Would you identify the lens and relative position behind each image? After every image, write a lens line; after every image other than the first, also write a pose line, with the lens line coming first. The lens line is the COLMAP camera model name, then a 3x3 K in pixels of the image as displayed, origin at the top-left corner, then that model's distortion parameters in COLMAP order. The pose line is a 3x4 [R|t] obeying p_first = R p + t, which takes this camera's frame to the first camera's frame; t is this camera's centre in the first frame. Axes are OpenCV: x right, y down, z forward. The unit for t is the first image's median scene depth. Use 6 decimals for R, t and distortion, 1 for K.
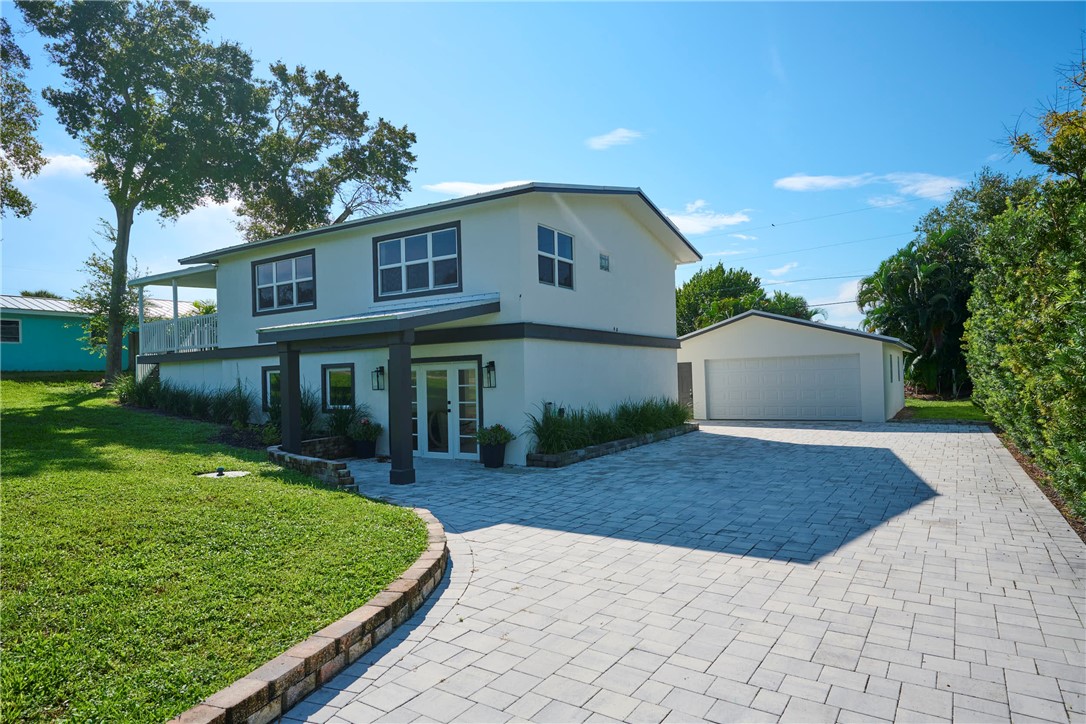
lens RADIAL K [[630.3, 0, 543.3], [0, 630.3, 366.6], [0, 0, 1]] dist [-0.000796, 0.000638]
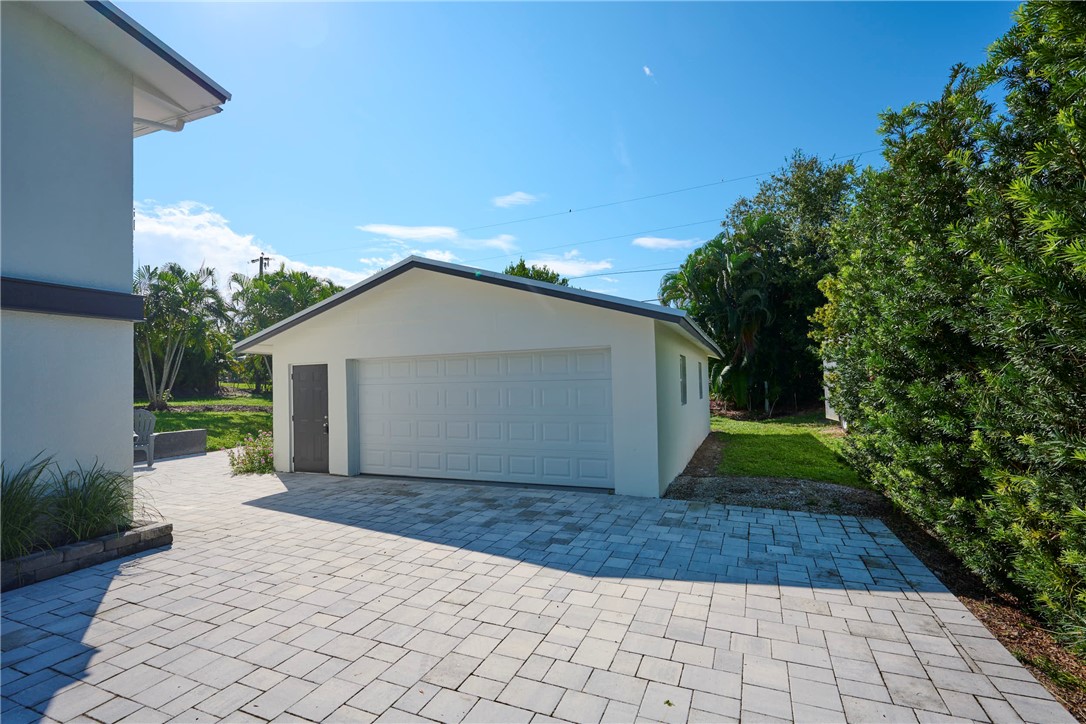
lens RADIAL K [[499.2, 0, 543.7], [0, 499.2, 364.9], [0, 0, 1]] dist [-0.001225, -0.000042]
pose [[0.983073, 0.015163, 0.182583, 0.247093], [-0.010878, 0.999642, -0.024451, 0.001377], [-0.182889, 0.022051, 0.982886, 0.414762]]
